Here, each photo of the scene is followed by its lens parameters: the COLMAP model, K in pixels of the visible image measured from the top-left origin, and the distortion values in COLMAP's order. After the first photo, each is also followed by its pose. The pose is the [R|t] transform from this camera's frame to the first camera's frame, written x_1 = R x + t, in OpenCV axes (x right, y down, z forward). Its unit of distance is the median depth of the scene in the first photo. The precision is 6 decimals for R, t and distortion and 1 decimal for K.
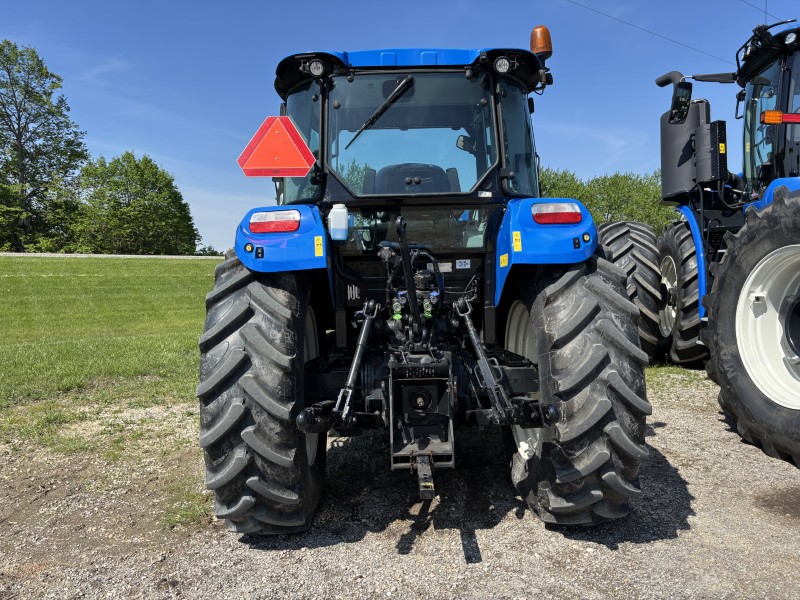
lens RADIAL K [[617.0, 0, 392.0], [0, 617.0, 299.8], [0, 0, 1]] dist [0.005773, -0.007777]
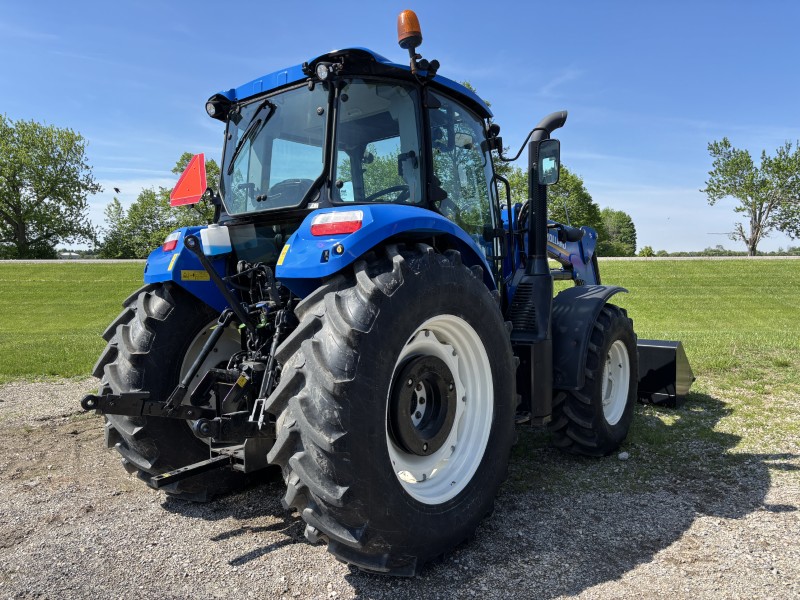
lens RADIAL K [[617.0, 0, 392.2], [0, 617.0, 304.3], [0, 0, 1]] dist [0.005773, -0.007777]
pose [[0.751123, 0.030093, -0.659475, 0.918148], [-0.024817, 0.999542, 0.017345, -0.036143], [0.659695, 0.003338, 0.751526, 0.353324]]
